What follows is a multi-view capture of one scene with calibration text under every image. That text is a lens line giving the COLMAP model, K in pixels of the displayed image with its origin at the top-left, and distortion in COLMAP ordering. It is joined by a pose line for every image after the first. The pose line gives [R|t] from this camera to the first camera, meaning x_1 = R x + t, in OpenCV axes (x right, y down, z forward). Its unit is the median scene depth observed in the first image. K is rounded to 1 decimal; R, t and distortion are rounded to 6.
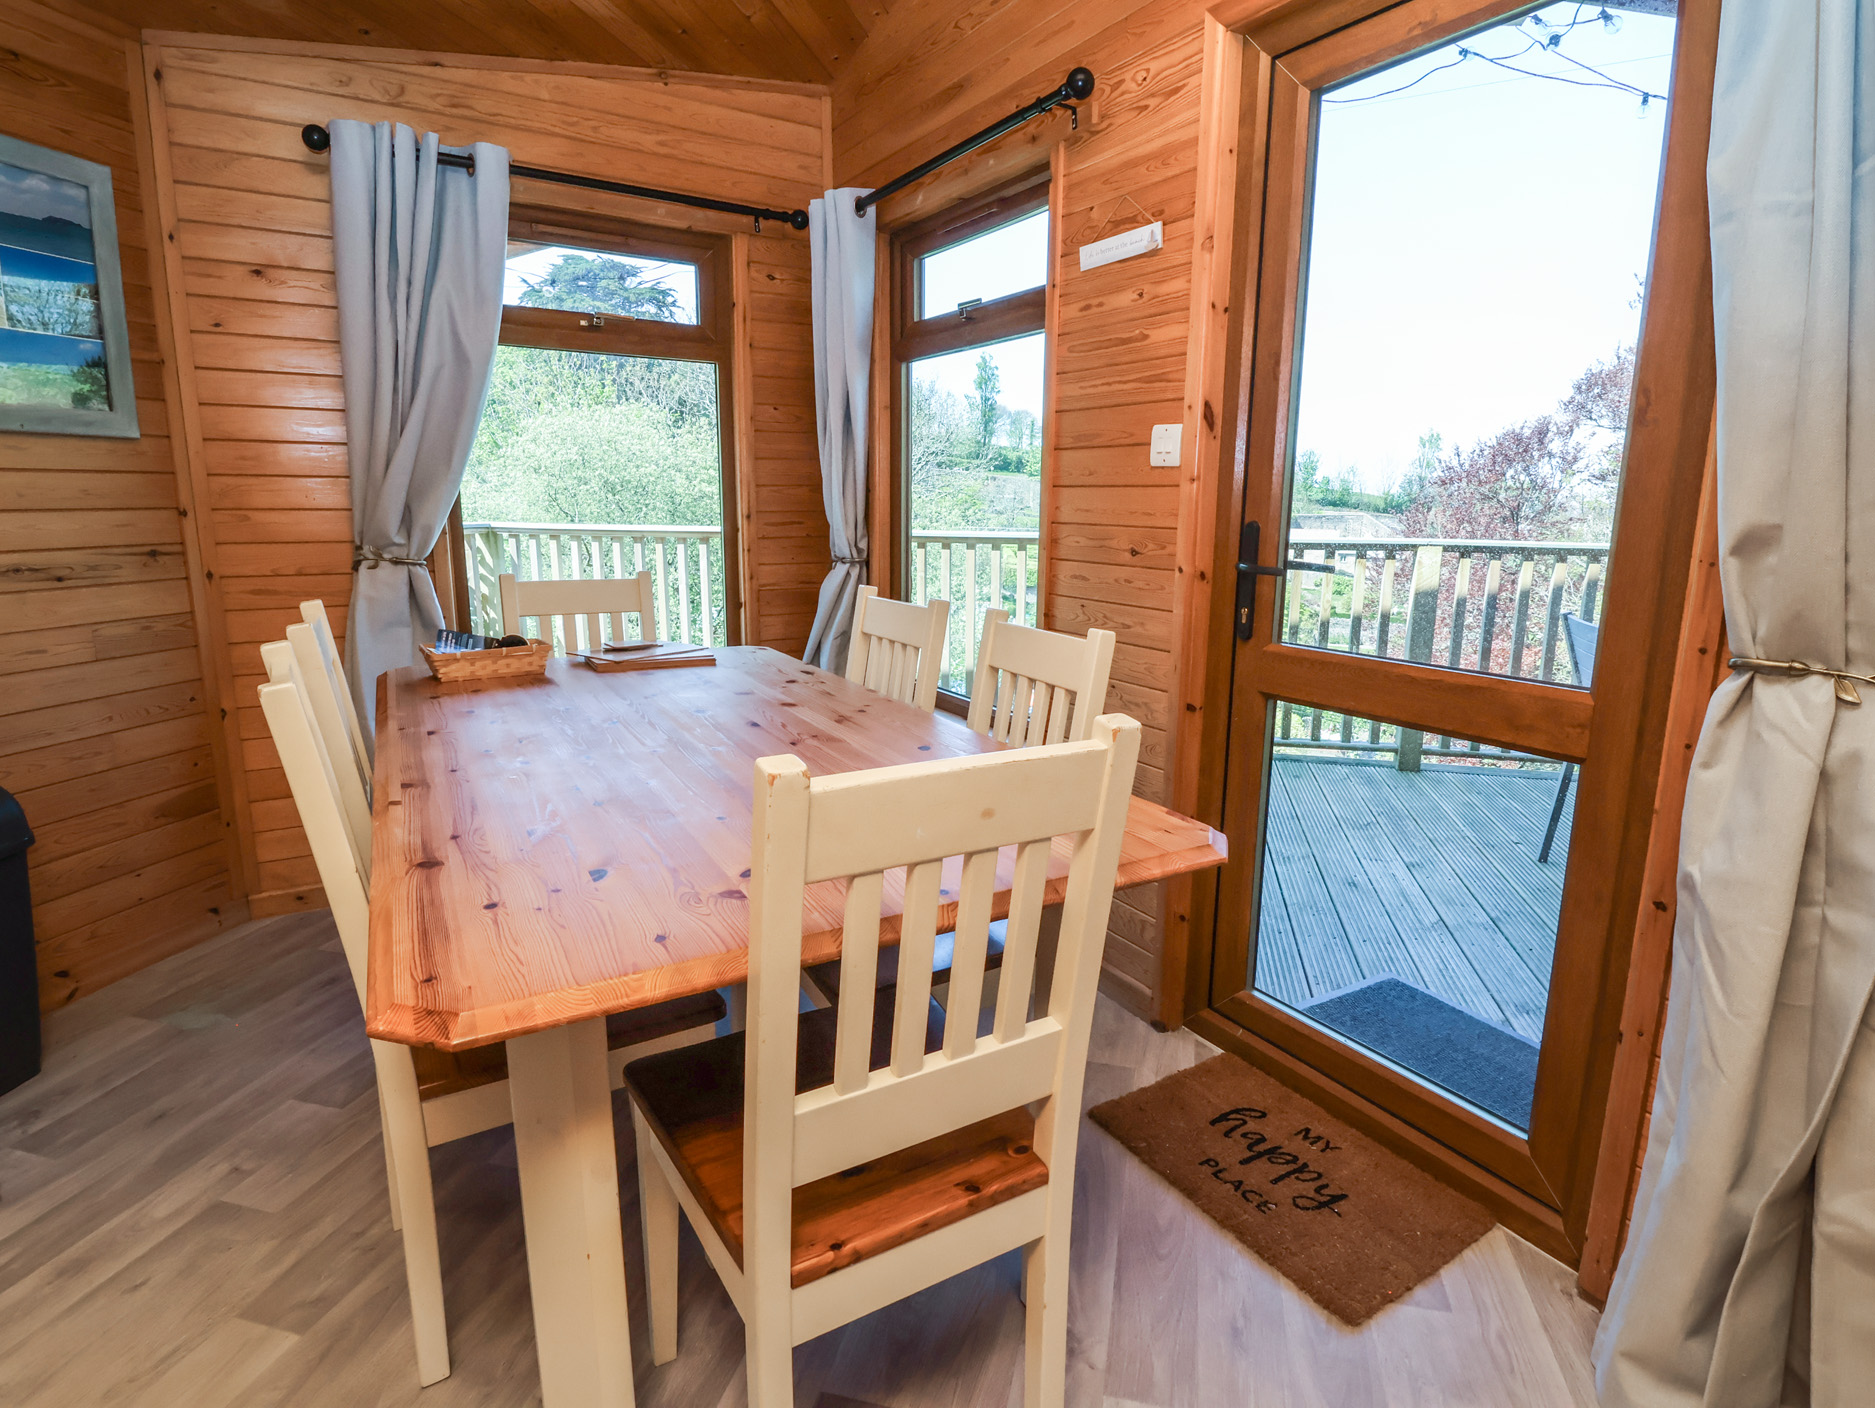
lens RADIAL K [[993.7, 0, 939.1], [0, 993.7, 695.3], [0, 0, 1]] dist [0.017465, -0.001814]
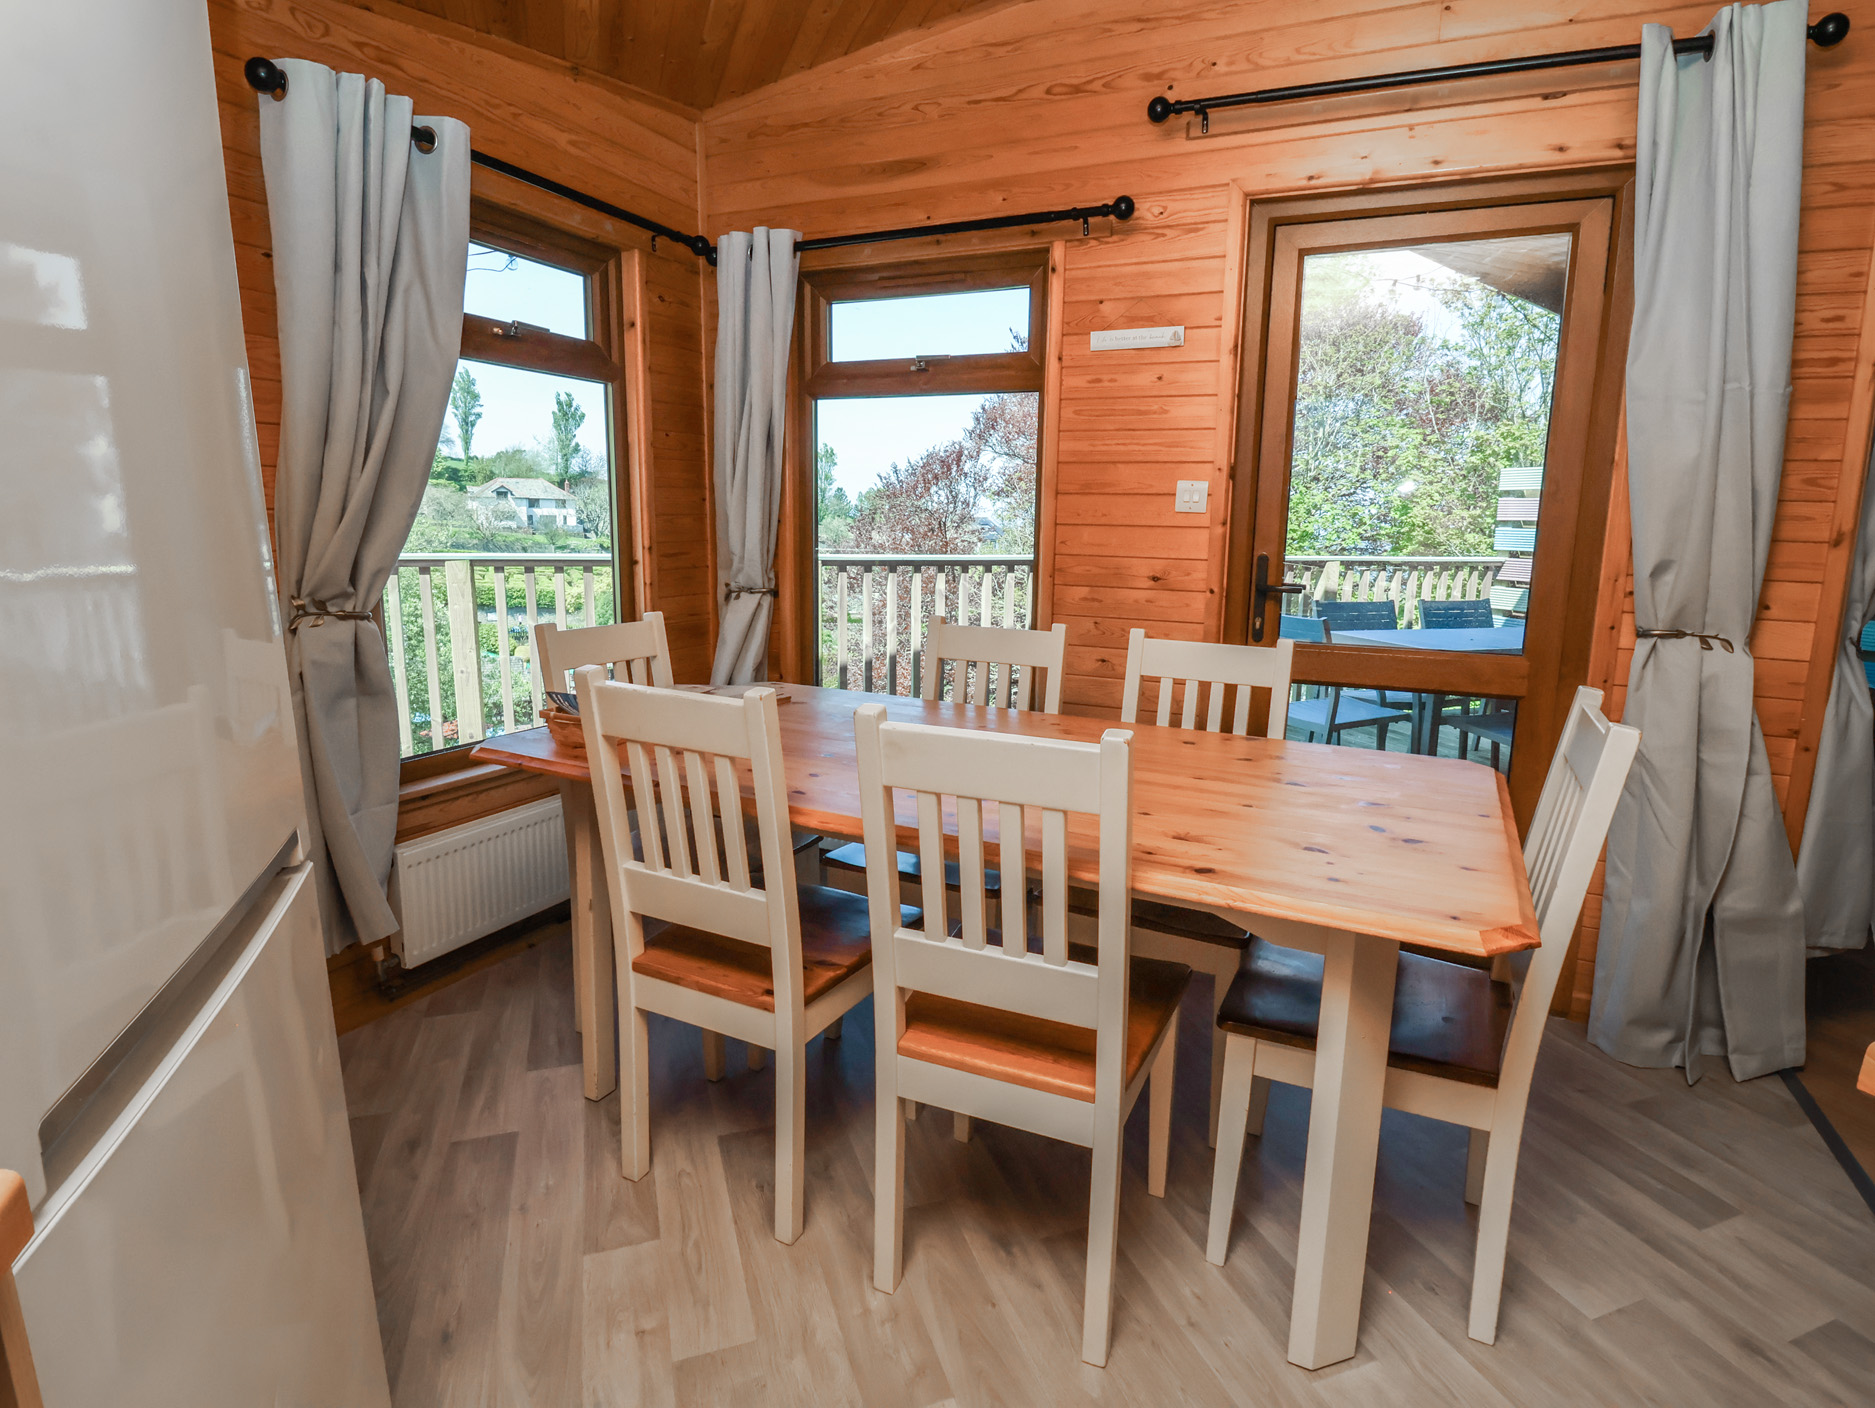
lens RADIAL K [[1031.9, 0, 915.3], [0, 1031.9, 705.2], [0, 0, 1]] dist [0.023236, 0.000389]
pose [[0.829870, -0.100163, 0.548893, -0.632749], [0.100620, 0.994492, 0.029349, -0.041107], [-0.548809, 0.030873, 0.835377, 0.054054]]
